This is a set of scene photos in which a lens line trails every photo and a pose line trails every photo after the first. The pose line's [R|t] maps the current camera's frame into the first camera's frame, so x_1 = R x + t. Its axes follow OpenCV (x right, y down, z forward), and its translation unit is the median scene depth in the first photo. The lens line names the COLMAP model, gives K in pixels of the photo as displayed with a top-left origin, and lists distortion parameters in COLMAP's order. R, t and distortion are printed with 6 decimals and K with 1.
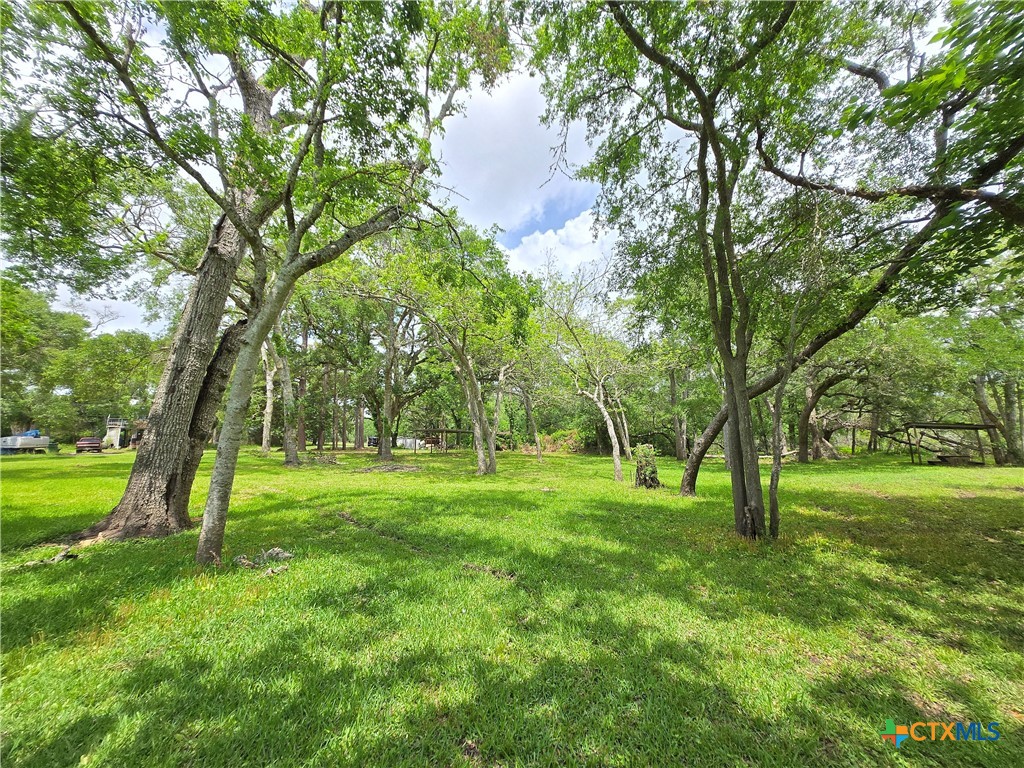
lens RADIAL K [[404.8, 0, 516.3], [0, 404.8, 384.2], [0, 0, 1]] dist [0.000607, -0.000709]
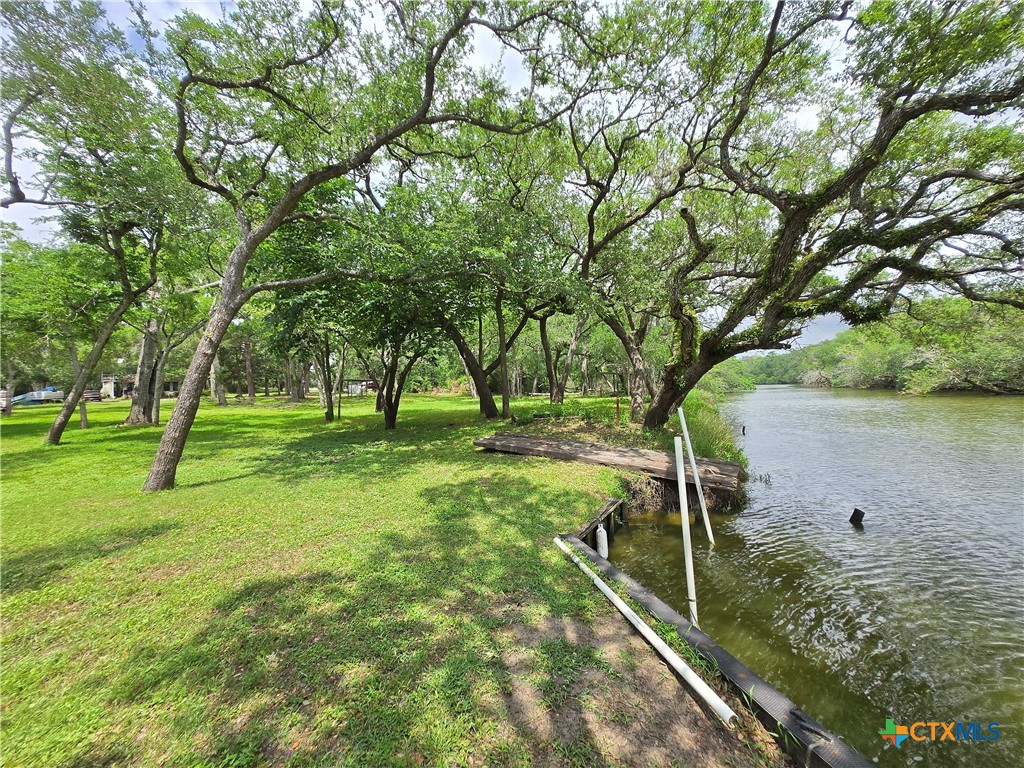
lens RADIAL K [[404.8, 0, 516.3], [0, 404.8, 384.2], [0, 0, 1]] dist [0.000607, -0.000709]
pose [[0.999577, -0.022281, 0.018686, 0.359625], [0.019300, 0.988979, 0.146793, -0.064722], [-0.021751, -0.146370, 0.988991, -0.389871]]
